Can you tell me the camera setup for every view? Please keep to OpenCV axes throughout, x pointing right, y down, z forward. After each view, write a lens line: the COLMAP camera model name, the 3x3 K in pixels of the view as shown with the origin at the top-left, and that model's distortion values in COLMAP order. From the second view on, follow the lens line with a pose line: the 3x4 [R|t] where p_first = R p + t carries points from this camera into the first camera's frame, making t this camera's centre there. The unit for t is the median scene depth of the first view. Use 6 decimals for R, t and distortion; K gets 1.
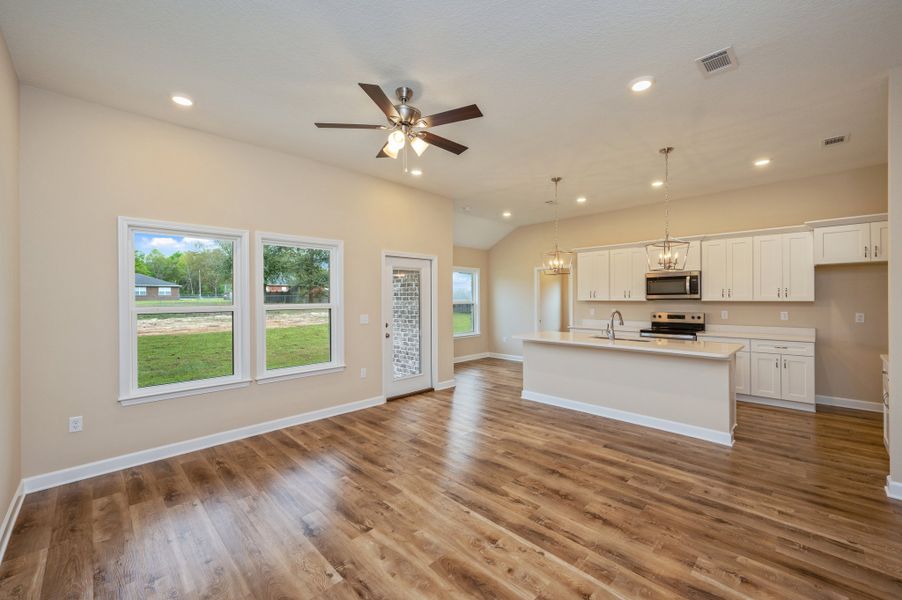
lens RADIAL K [[361.7, 0, 445.8], [0, 361.7, 298.8], [0, 0, 1]] dist [-0.001143, -0.000187]
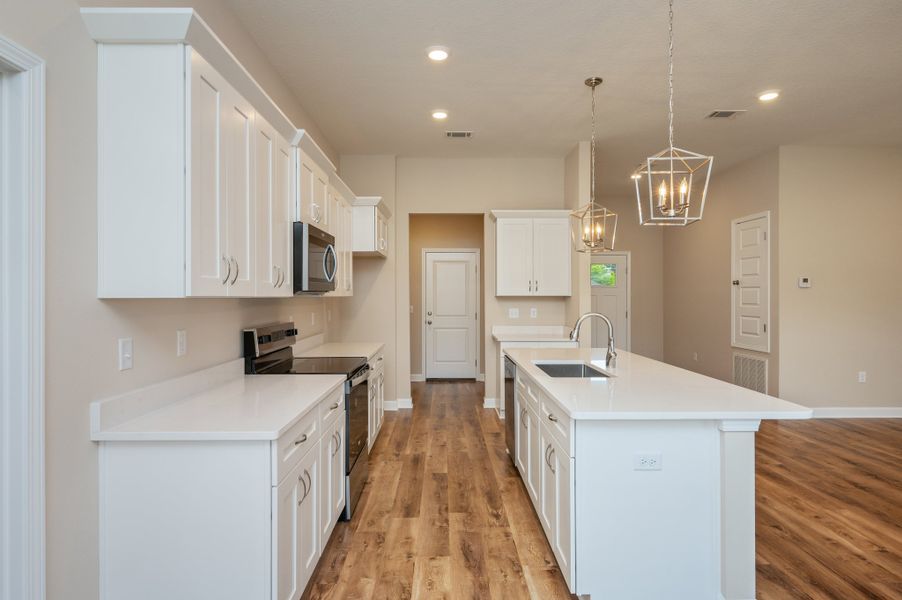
lens RADIAL K [[495.4, 0, 444.5], [0, 495.4, 297.2], [0, 0, 1]] dist [0.005741, 0.000432]
pose [[-0.730600, 0.004353, 0.682792, 0.206699], [0.009157, 0.999952, 0.003423, 0.004250], [-0.682744, 0.008753, -0.730605, 2.493159]]
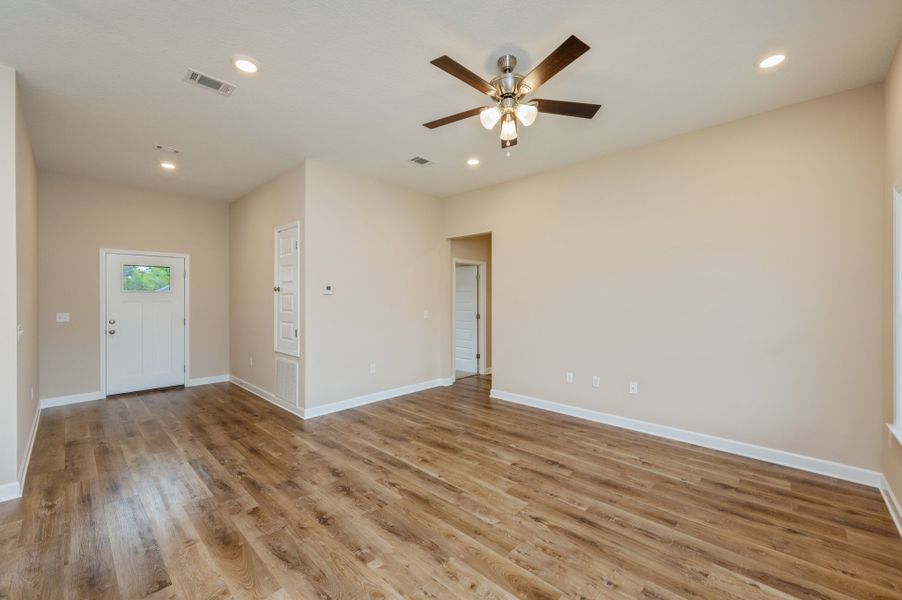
lens RADIAL K [[361.7, 0, 452.9], [0, 361.7, 295.4], [0, 0, 1]] dist [-0.001143, -0.000187]
pose [[-0.998648, 0.007710, -0.051417, 0.059766], [0.007871, 0.999965, -0.002940, -0.000818], [0.051392, -0.003340, -0.998673, 1.740947]]
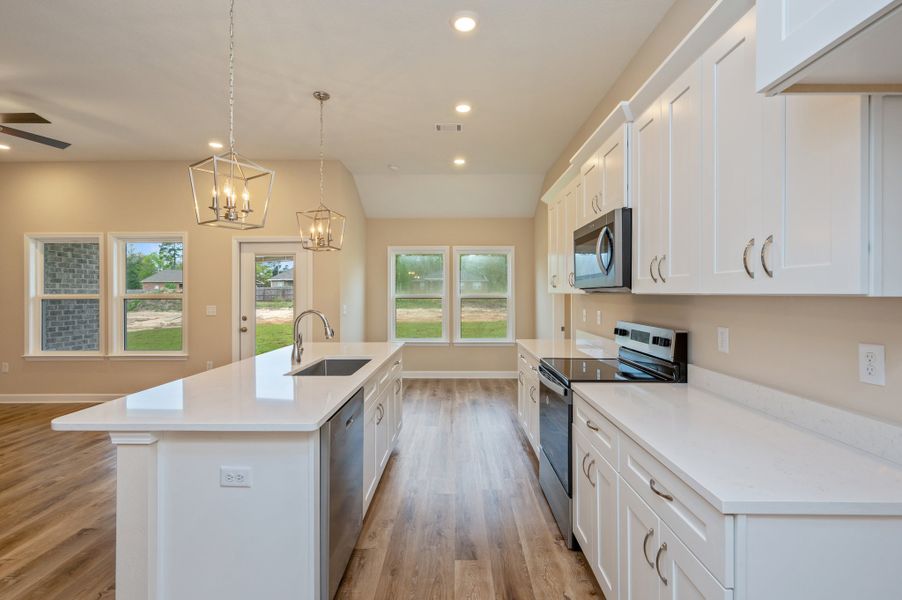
lens RADIAL K [[361.7, 0, 452.8], [0, 361.7, 293.9], [0, 0, 1]] dist [-0.001143, -0.000187]
pose [[0.738480, 0.006059, -0.674248, 1.490519], [-0.002763, 0.999978, 0.005959, -0.000301], [0.674269, -0.002538, 0.738481, 1.098904]]
